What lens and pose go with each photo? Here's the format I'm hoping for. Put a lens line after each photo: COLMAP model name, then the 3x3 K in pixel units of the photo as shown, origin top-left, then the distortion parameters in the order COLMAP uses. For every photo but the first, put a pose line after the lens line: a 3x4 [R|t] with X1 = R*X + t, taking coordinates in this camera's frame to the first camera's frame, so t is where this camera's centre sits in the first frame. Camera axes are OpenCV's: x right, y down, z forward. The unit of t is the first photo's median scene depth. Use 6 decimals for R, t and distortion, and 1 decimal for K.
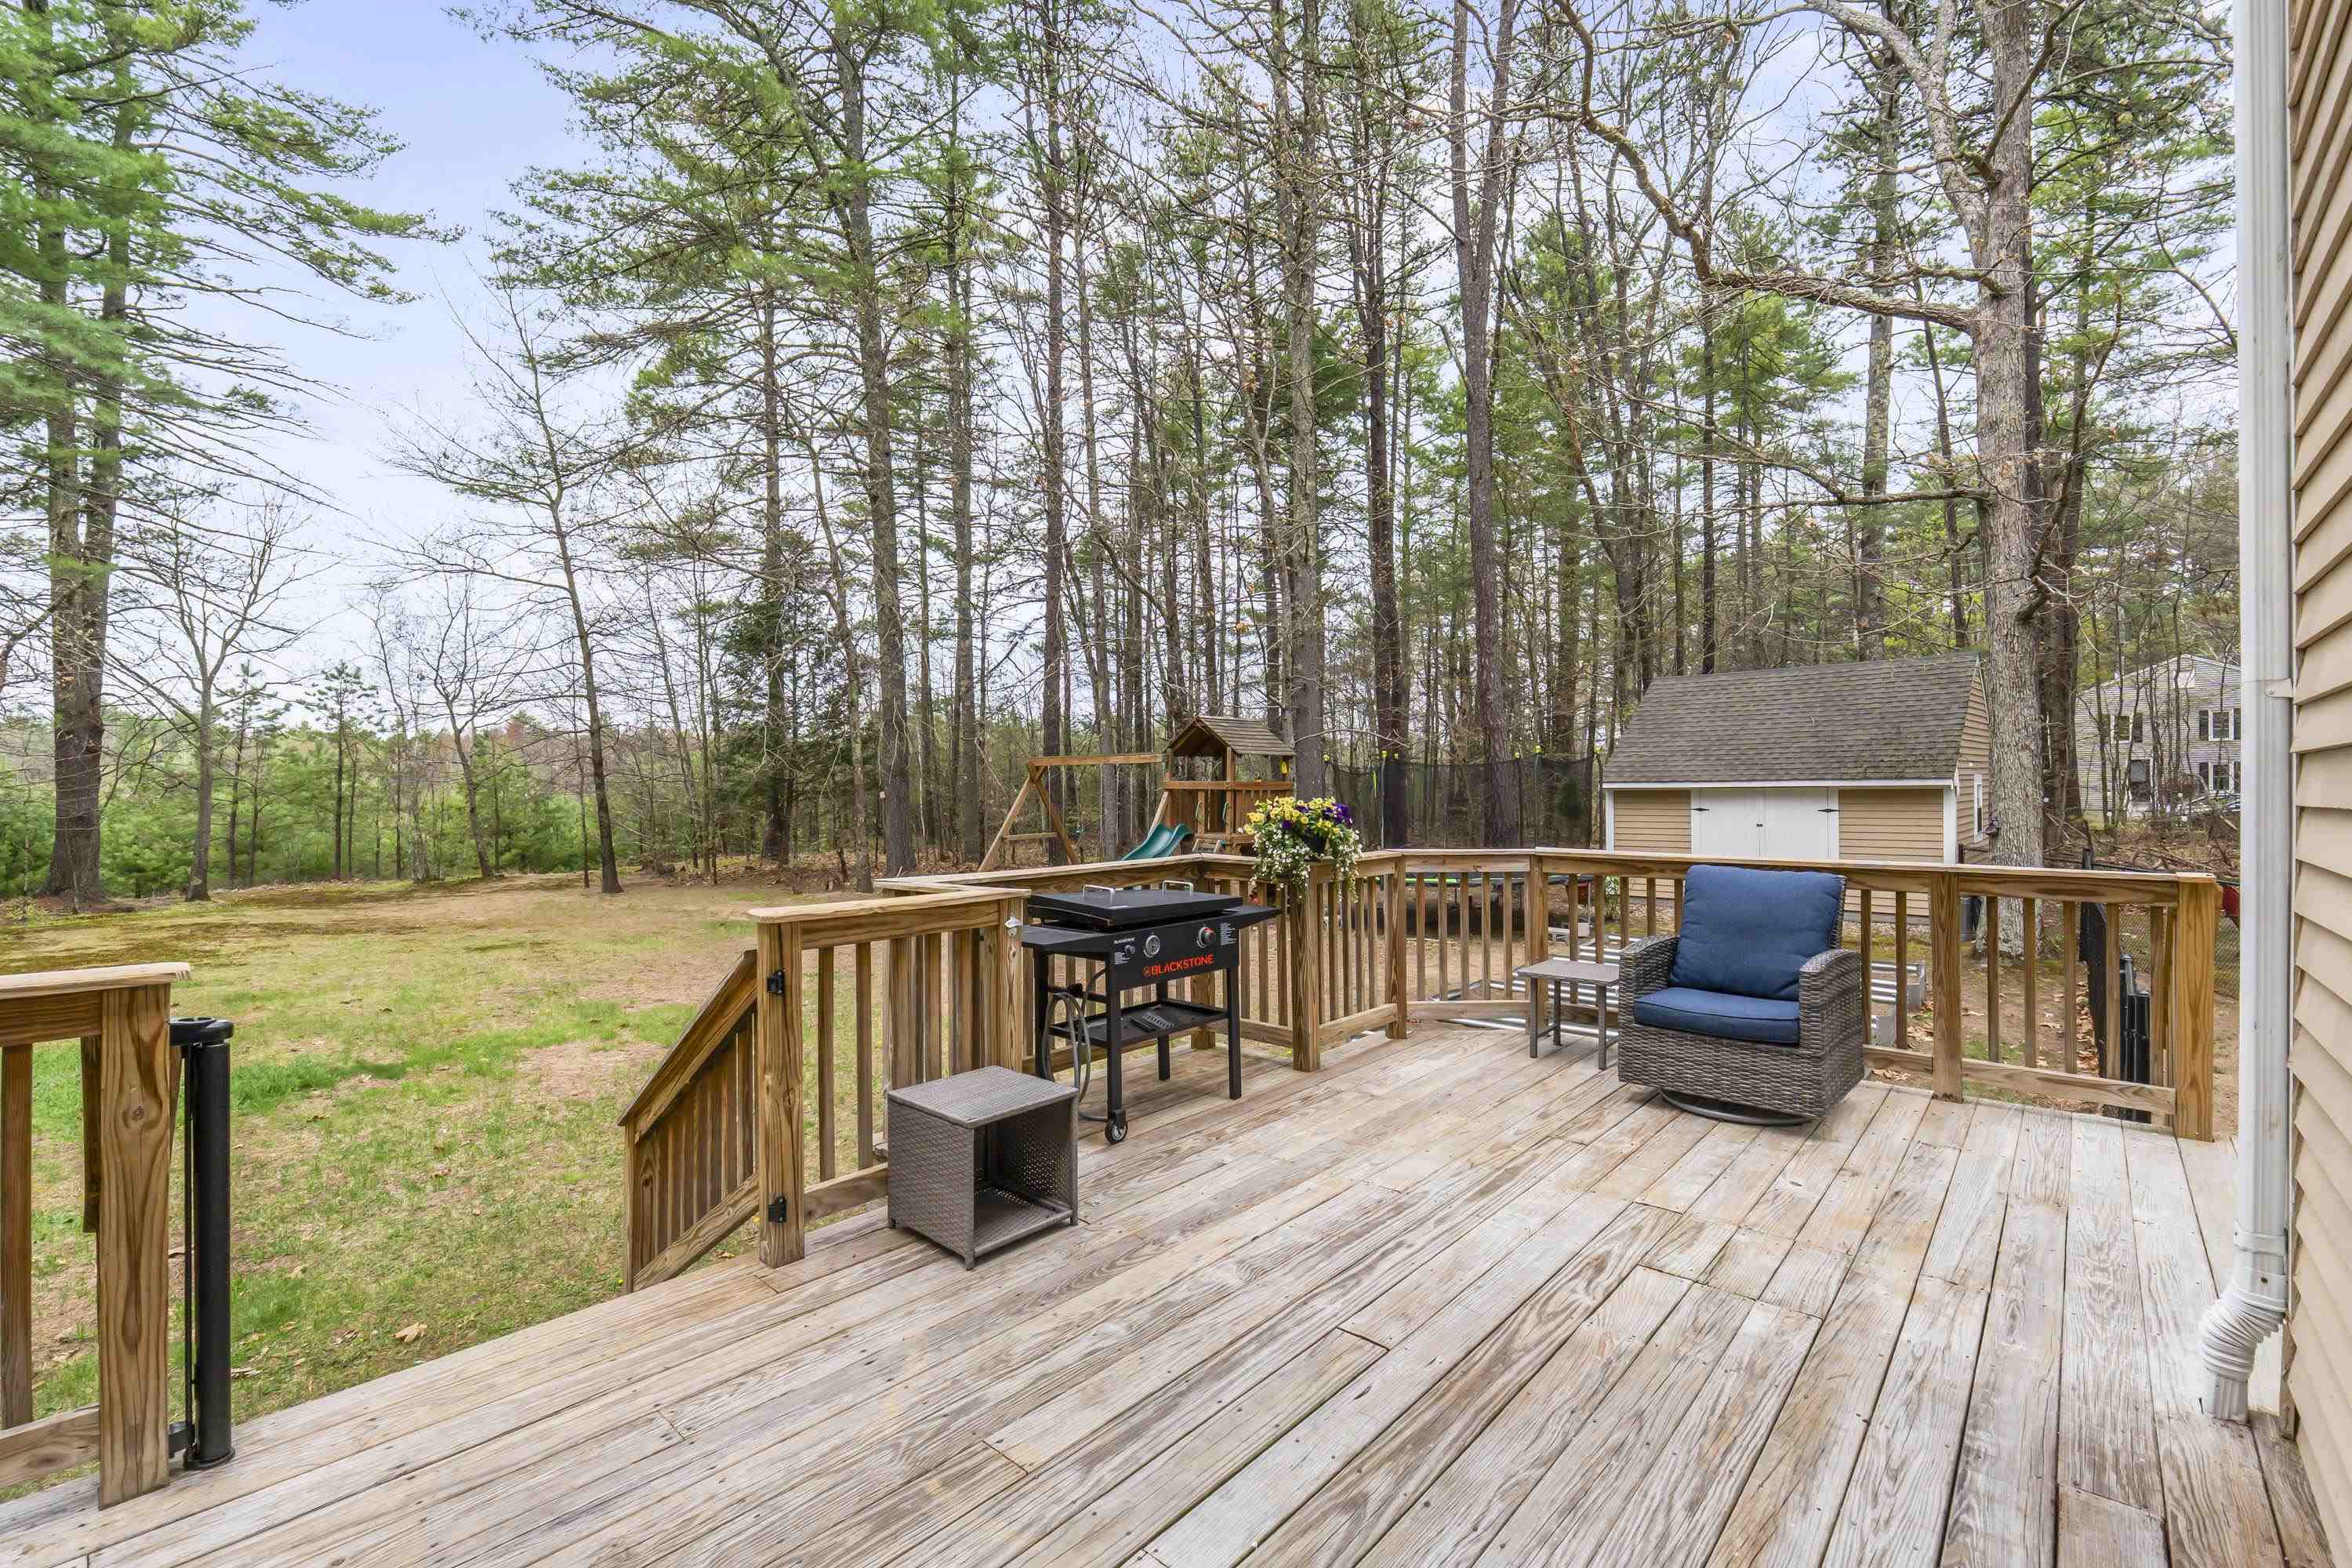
lens RADIAL K [[998.1, 0, 1160.9], [0, 998.1, 785.8], [0, 0, 1]] dist [-0.009766, 0.000870]
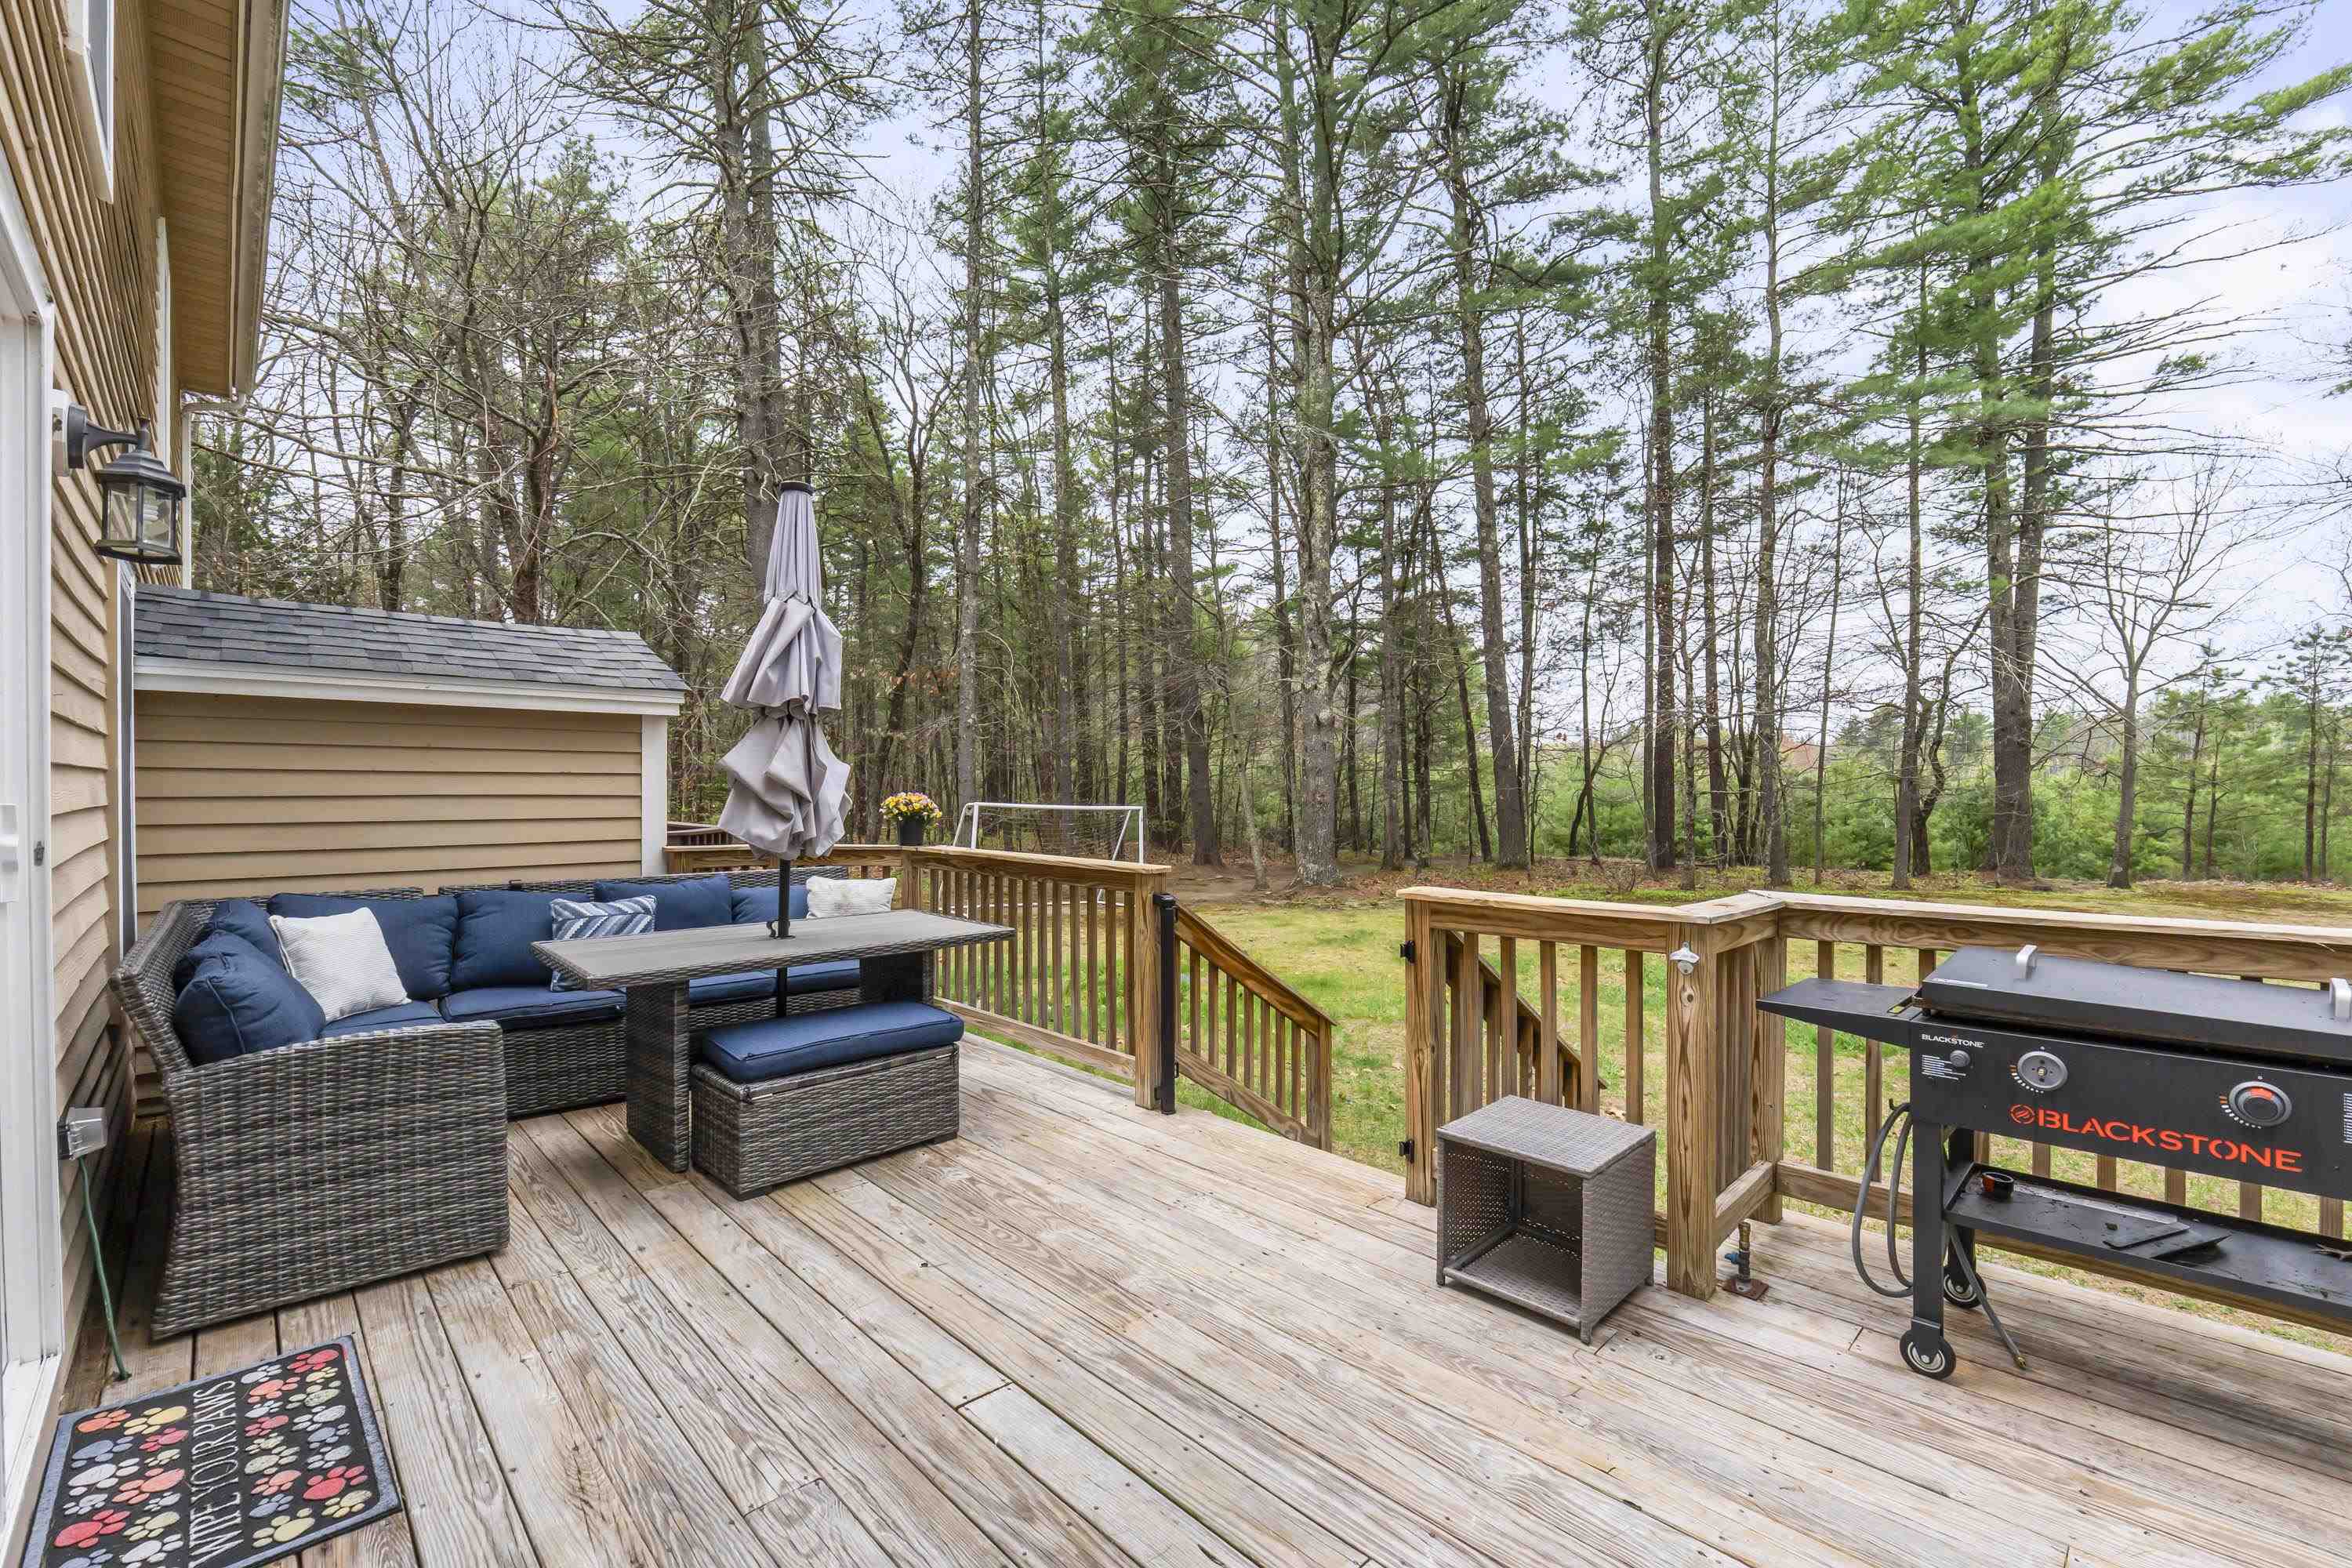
lens RADIAL K [[998.1, 0, 1180.0], [0, 998.1, 794.7], [0, 0, 1]] dist [-0.009766, 0.000870]
pose [[-0.061384, 0.009128, -0.998072, 0.095641], [0.012234, 0.999890, 0.008392, 0.000637], [0.998039, -0.011695, -0.061489, 0.100848]]
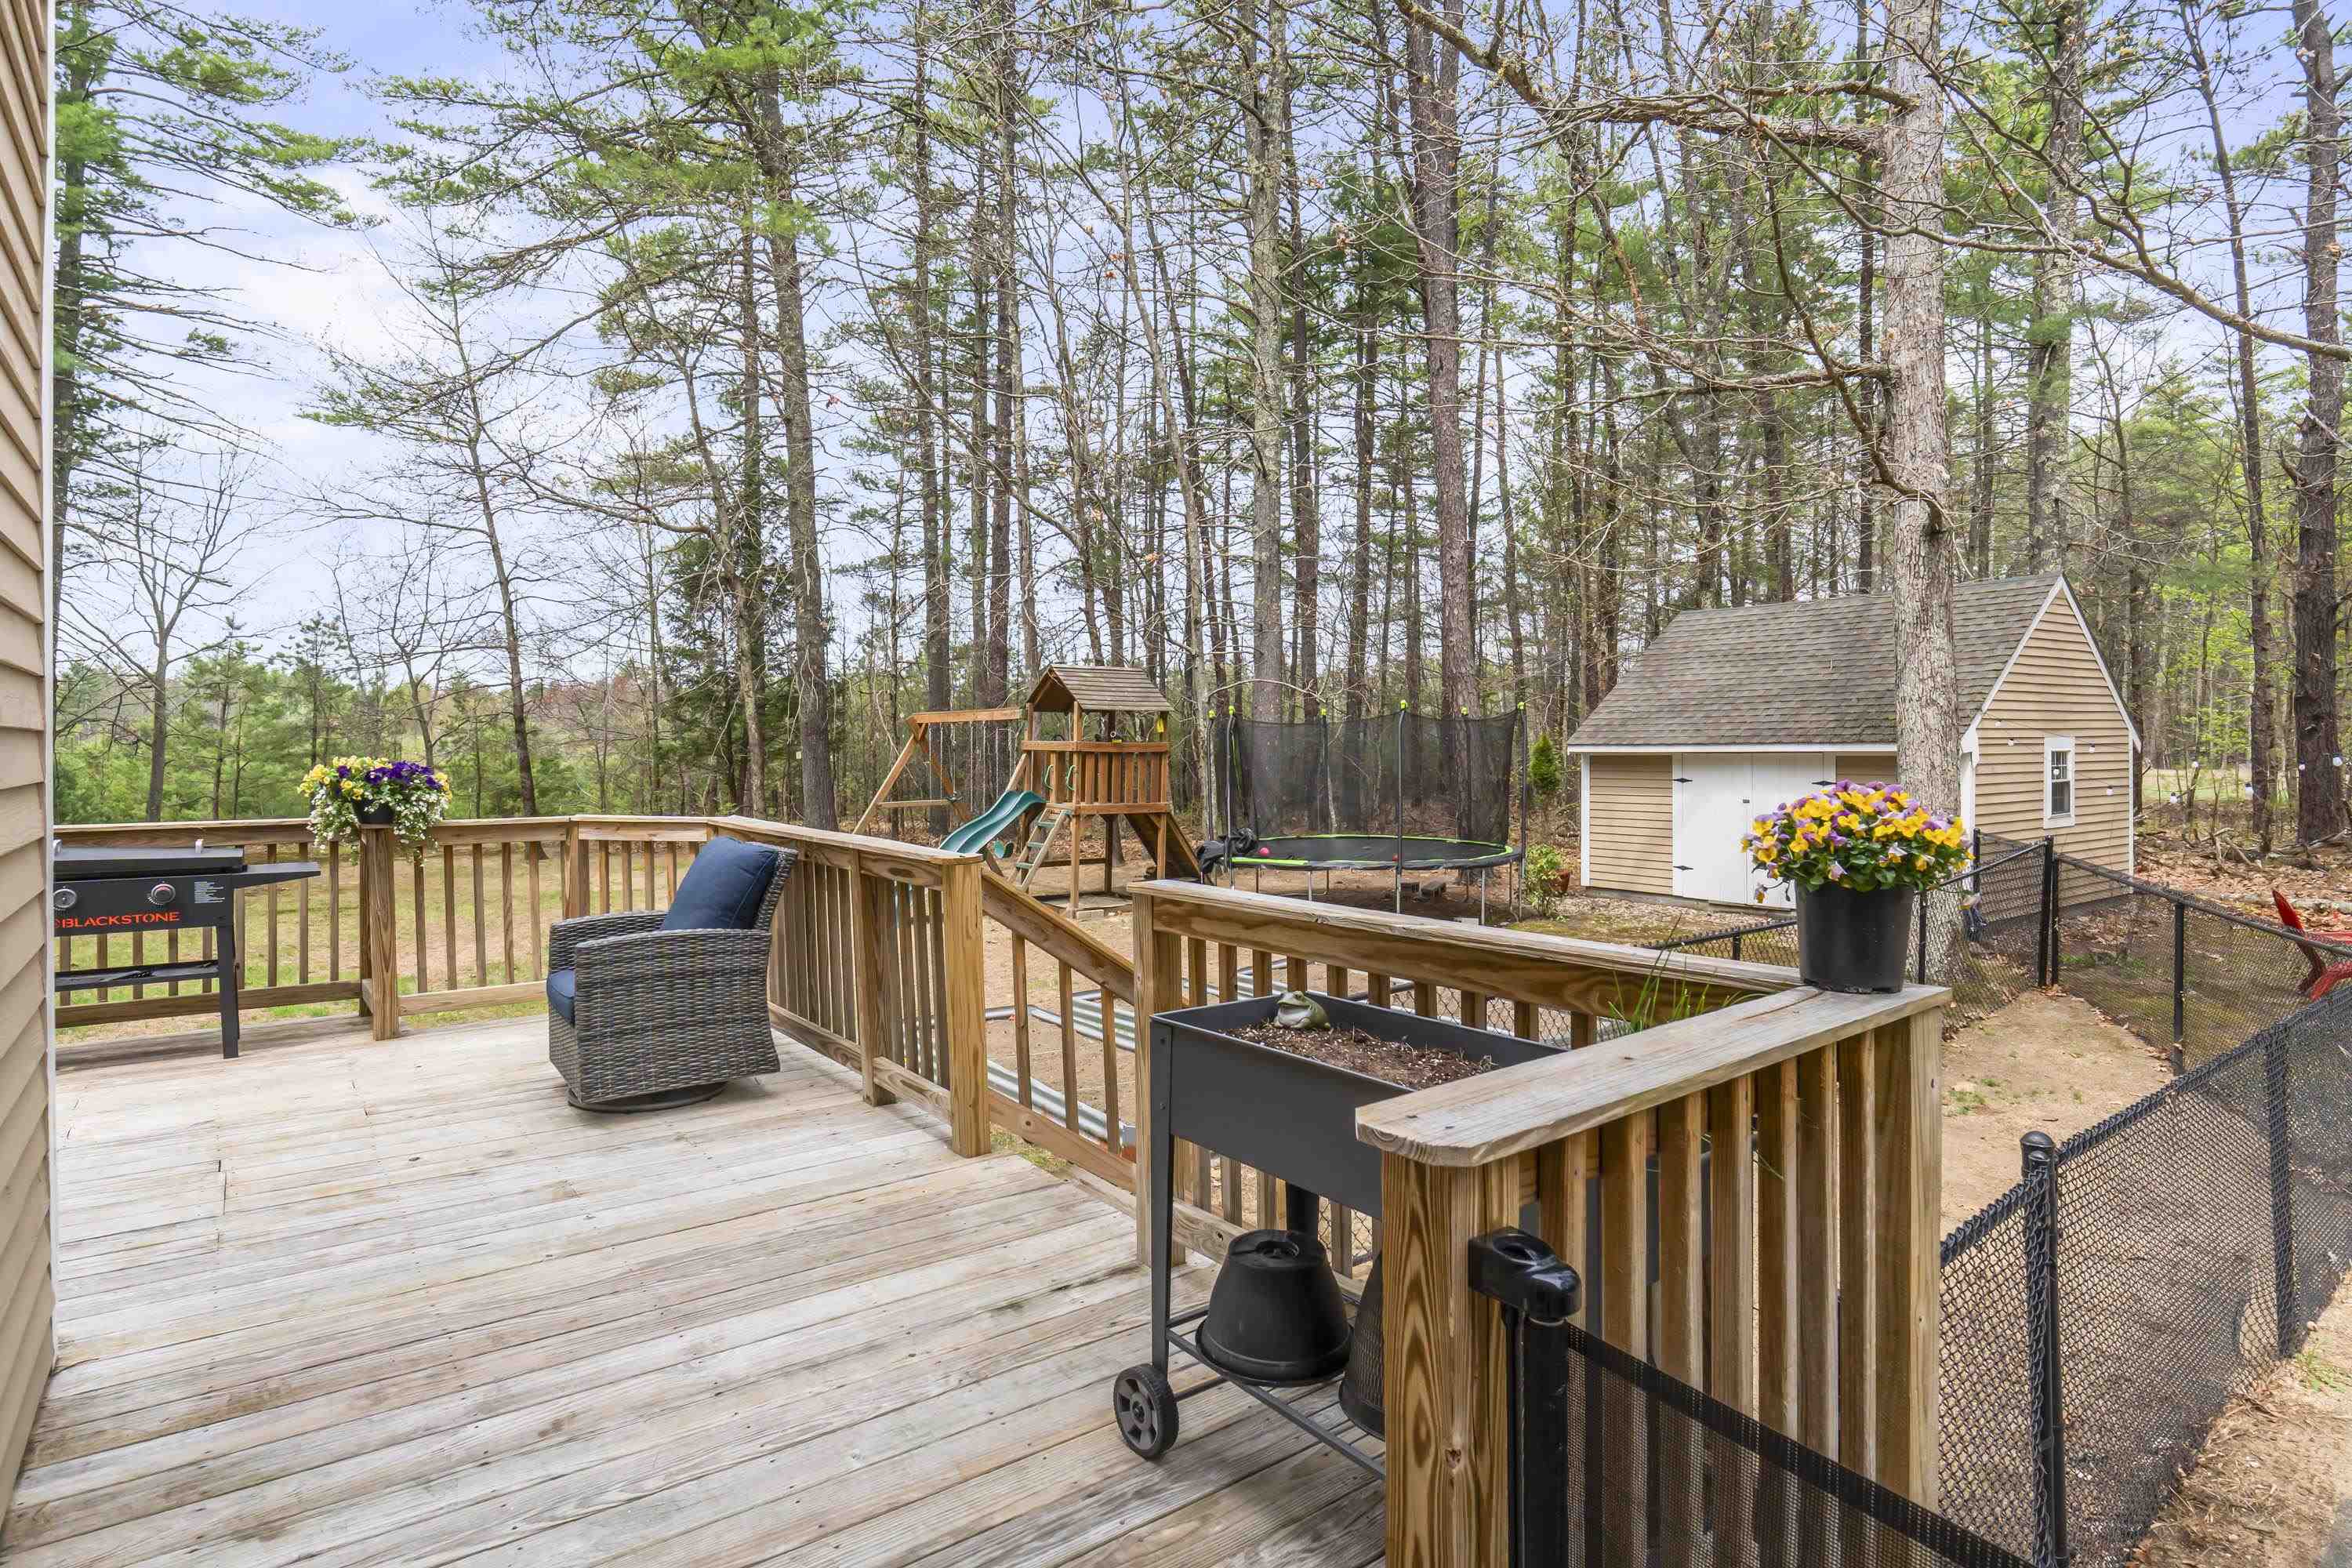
lens RADIAL K [[1219.8, 0, 1173.0], [0, 1219.8, 766.5], [0, 0, 1]] dist [-0.015237, 0.003045]
pose [[0.984553, 0.007924, -0.174907, 0.235220], [-0.005207, 0.999859, 0.015985, -0.000666], [0.175009, -0.014827, 0.984455, -0.005199]]
